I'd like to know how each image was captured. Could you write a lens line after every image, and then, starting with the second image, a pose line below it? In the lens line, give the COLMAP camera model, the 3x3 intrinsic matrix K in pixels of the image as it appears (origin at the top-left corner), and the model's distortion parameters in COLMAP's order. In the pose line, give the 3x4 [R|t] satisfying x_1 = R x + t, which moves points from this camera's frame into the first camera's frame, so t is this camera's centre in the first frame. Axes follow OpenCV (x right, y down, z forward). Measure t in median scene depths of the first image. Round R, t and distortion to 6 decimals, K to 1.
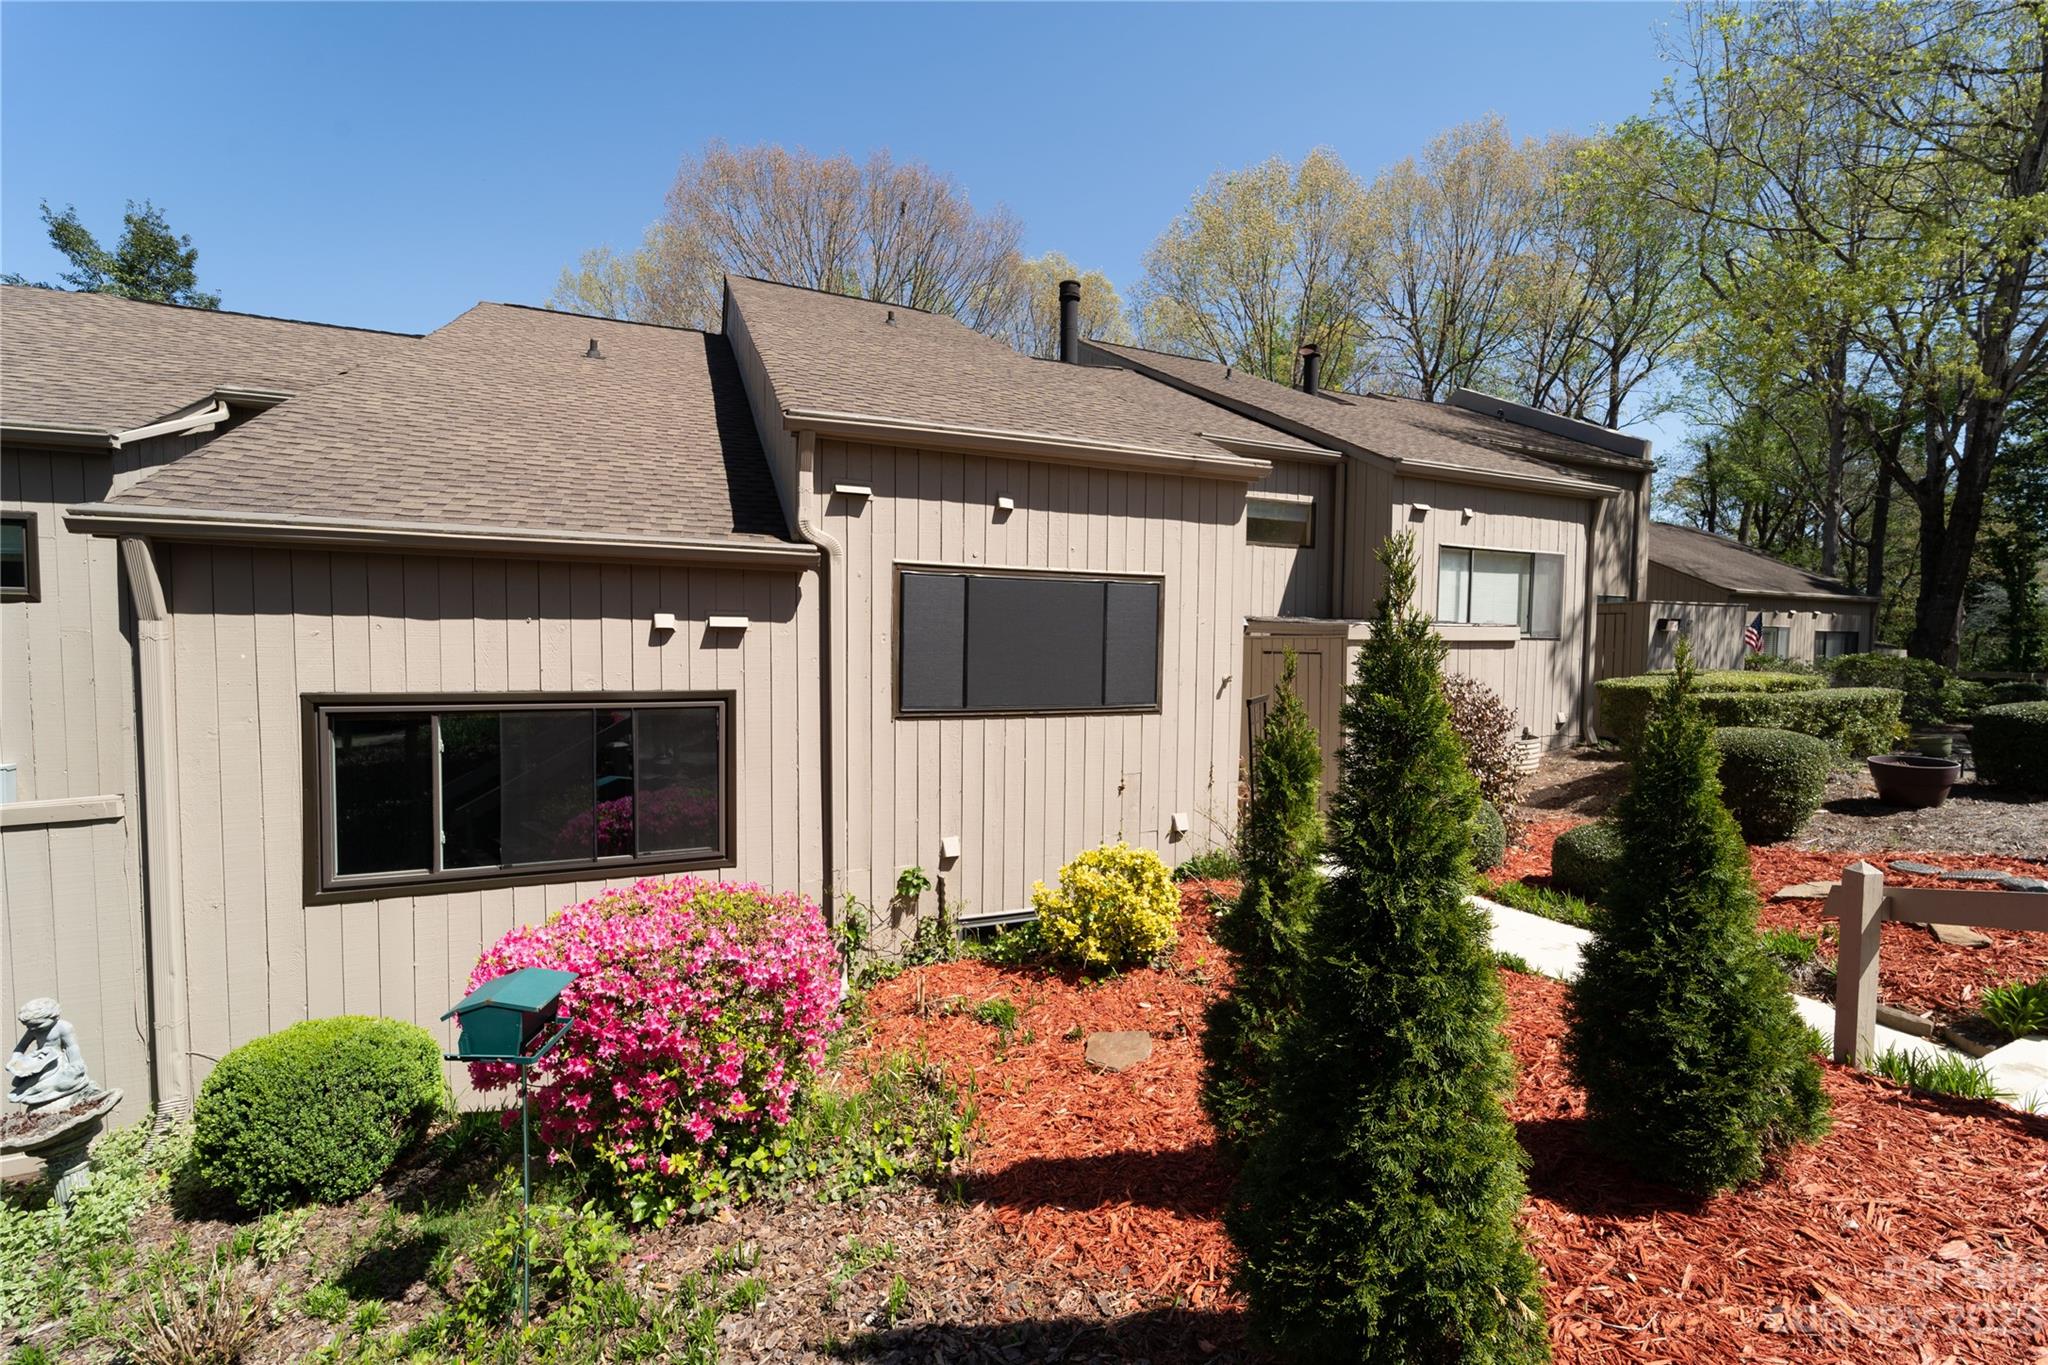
lens RADIAL K [[848.5, 0, 1009.0], [0, 848.5, 683.2], [0, 0, 1]] dist [-0.000928, -0.000481]
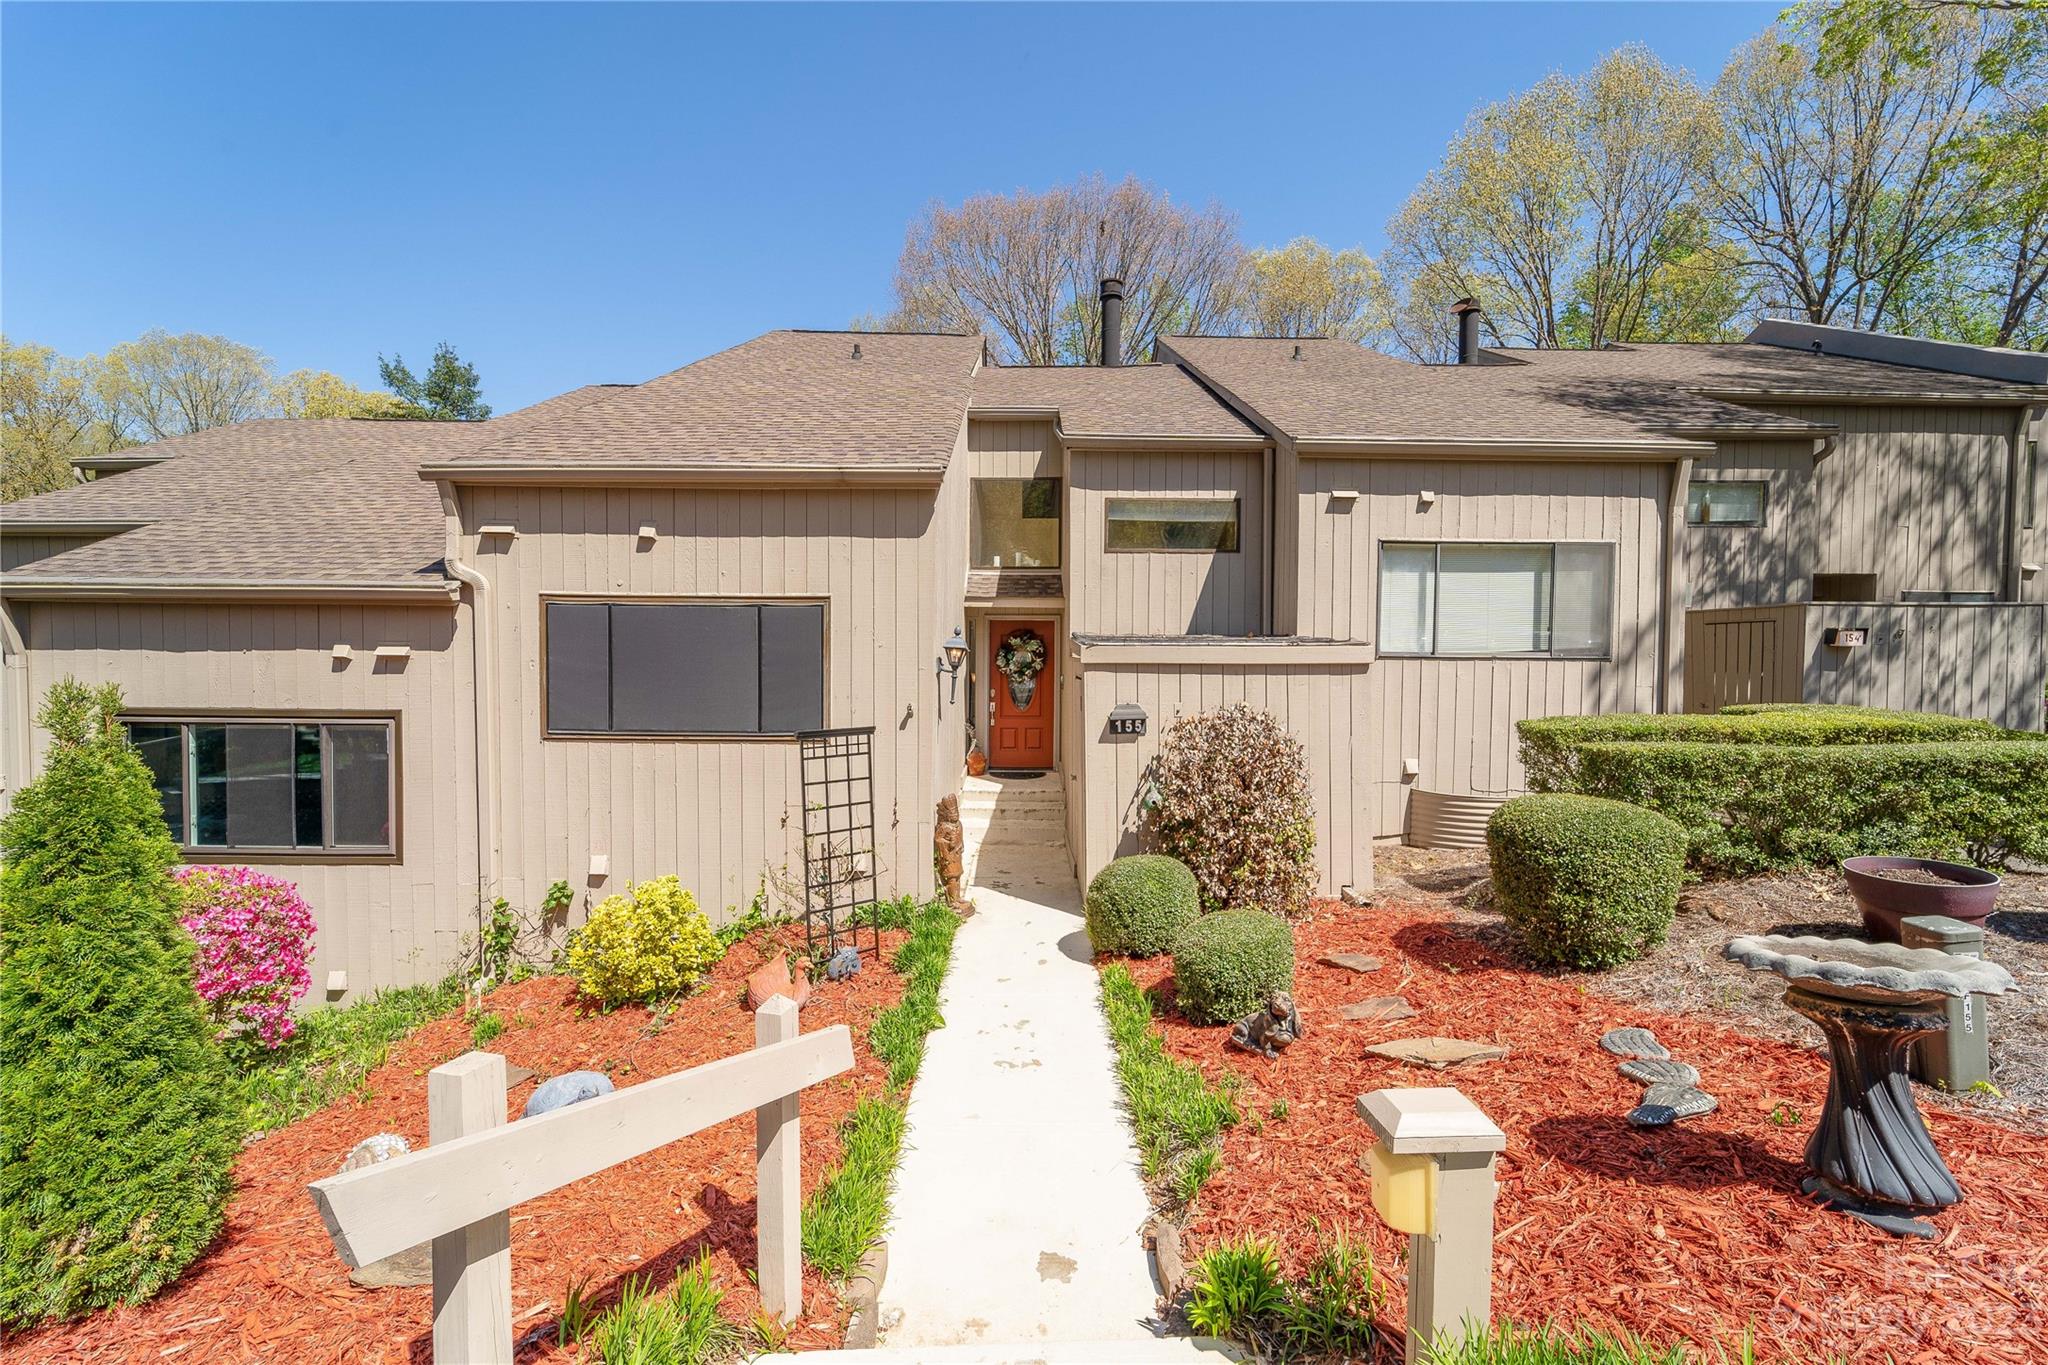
lens RADIAL K [[848.5, 0, 1019.1], [0, 848.5, 684.8], [0, 0, 1]] dist [-0.000928, -0.000481]
pose [[0.921654, 0.008241, -0.387924, 0.743997], [-0.015573, 0.999754, -0.015762, -0.017837], [0.387699, 0.020568, 0.921556, 0.220976]]
